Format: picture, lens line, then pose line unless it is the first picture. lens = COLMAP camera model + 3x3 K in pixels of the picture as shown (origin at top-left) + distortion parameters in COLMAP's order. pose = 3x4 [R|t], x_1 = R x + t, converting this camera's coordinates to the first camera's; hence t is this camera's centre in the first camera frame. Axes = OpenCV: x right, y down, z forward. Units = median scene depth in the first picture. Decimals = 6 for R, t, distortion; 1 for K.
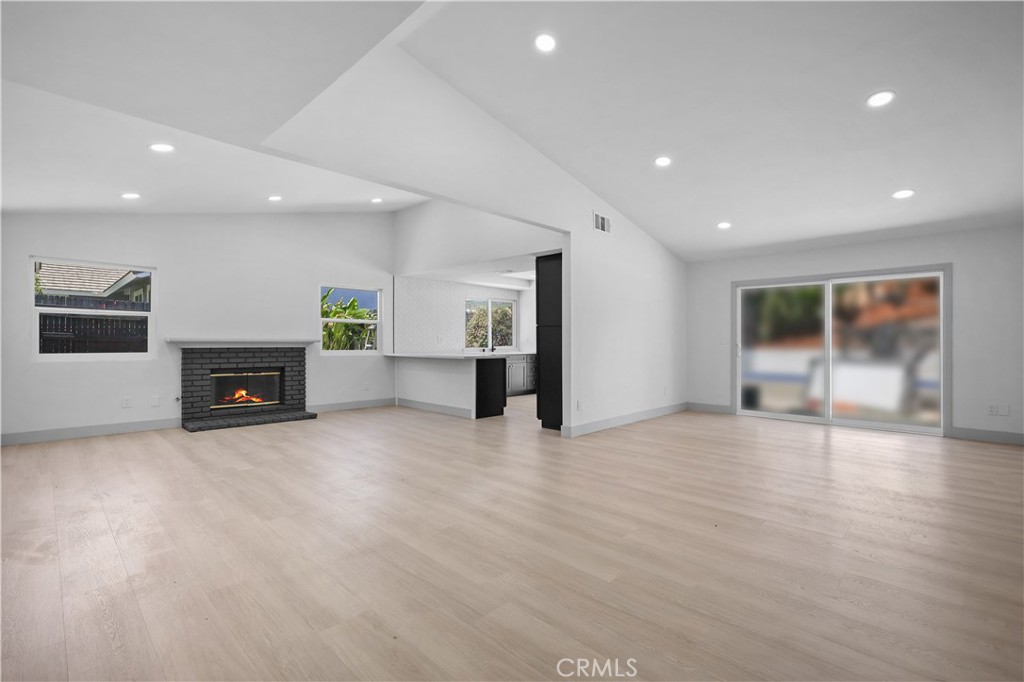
lens RADIAL K [[459.6, 0, 513.6], [0, 459.6, 341.5], [0, 0, 1]] dist [0.008294, 0.000401]
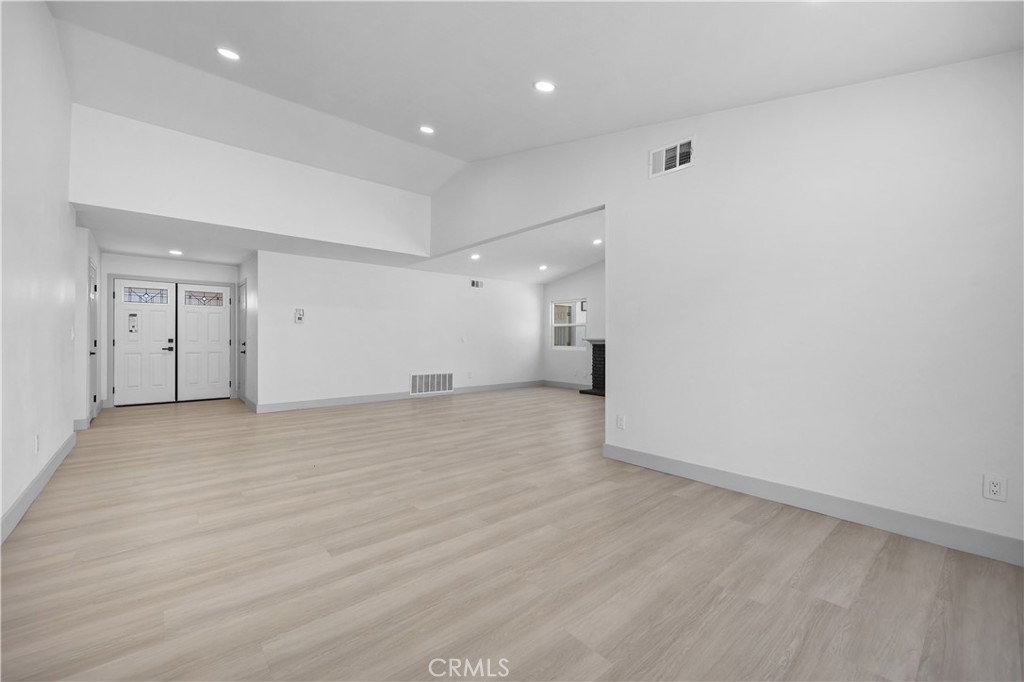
lens RADIAL K [[414.1, 0, 519.0], [0, 414.1, 341.0], [0, 0, 1]] dist [-0.007940, 0.000099]
pose [[-0.098913, -0.000204, -0.995096, 0.739394], [-0.003530, 0.999994, 0.000146, 0.003578], [0.995090, 0.003527, -0.098913, 0.784280]]
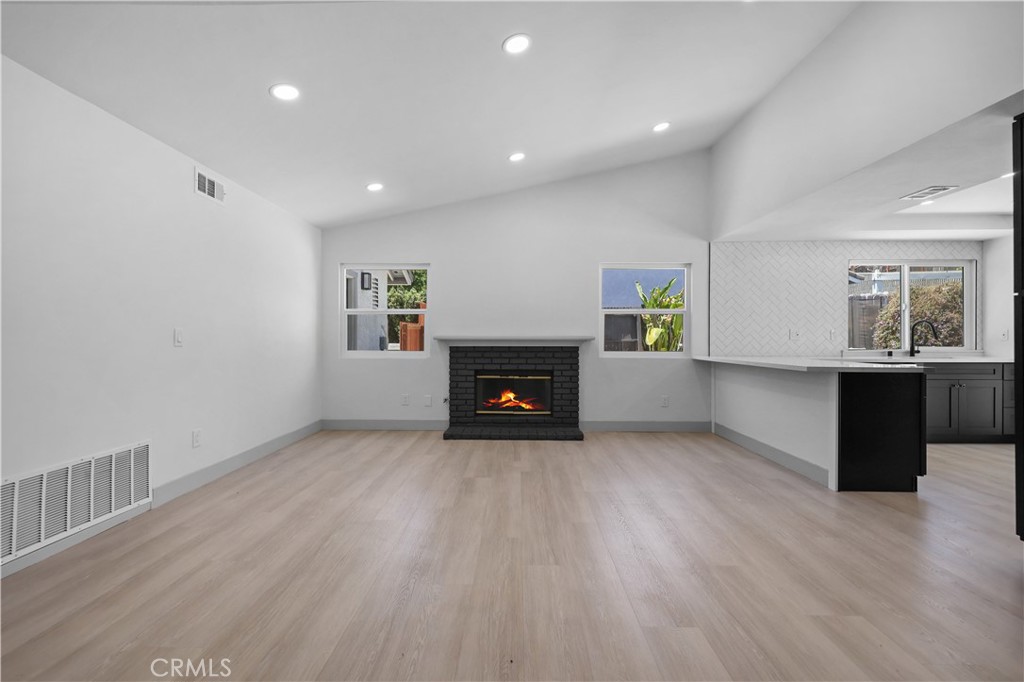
lens RADIAL K [[459.6, 0, 508.7], [0, 459.6, 341.0], [0, 0, 1]] dist [0.008294, 0.000401]
pose [[0.686948, -0.004027, -0.726695, 0.037601], [0.003187, 0.999992, -0.002529, 0.005015], [0.726699, -0.000579, 0.686955, 0.382074]]
